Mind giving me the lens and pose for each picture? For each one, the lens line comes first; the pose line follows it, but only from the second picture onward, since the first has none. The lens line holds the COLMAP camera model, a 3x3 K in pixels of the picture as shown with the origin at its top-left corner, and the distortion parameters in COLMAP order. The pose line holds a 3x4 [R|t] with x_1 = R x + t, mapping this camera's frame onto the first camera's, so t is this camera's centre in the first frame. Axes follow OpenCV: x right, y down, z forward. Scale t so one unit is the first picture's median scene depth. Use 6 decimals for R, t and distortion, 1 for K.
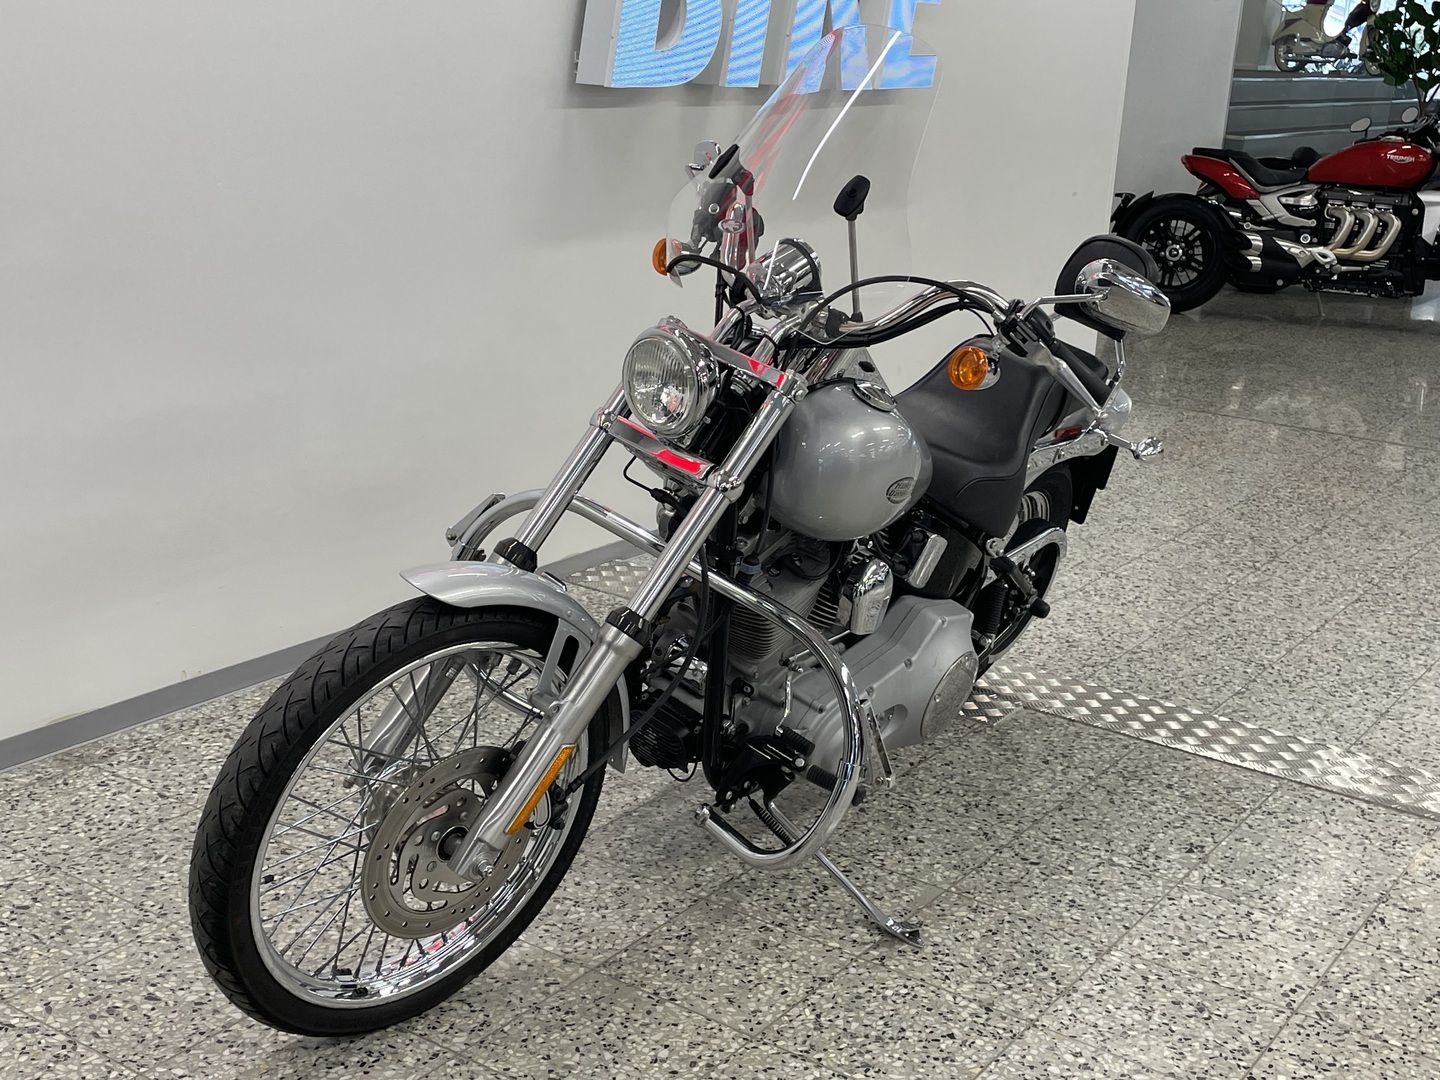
lens RADIAL K [[1788.7, 0, 722.9], [0, 1788.7, 505.7], [0, 0, 1]] dist [0.071231, -0.077814]
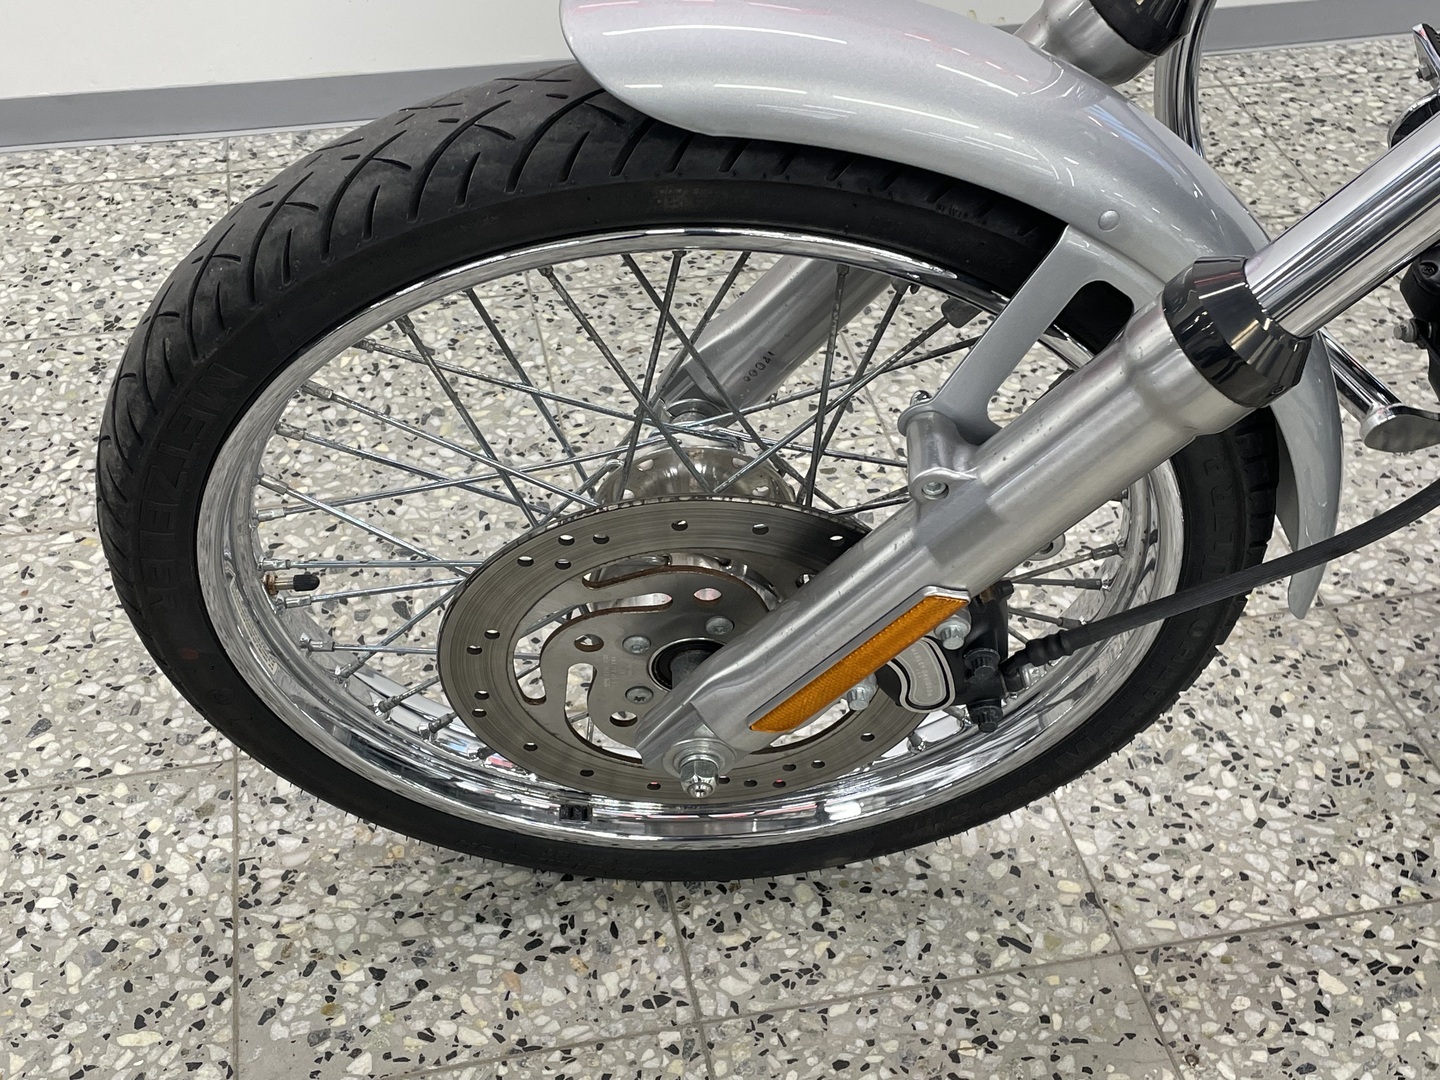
lens RADIAL K [[1788.7, 0, 722.9], [0, 1788.7, 505.7], [0, 0, 1]] dist [0.071231, -0.077814]
pose [[0.723558, 0.409963, -0.555332, 0.062087], [-0.161108, 0.882603, 0.441653, -0.025817], [0.671199, -0.230093, 0.704662, 0.660615]]
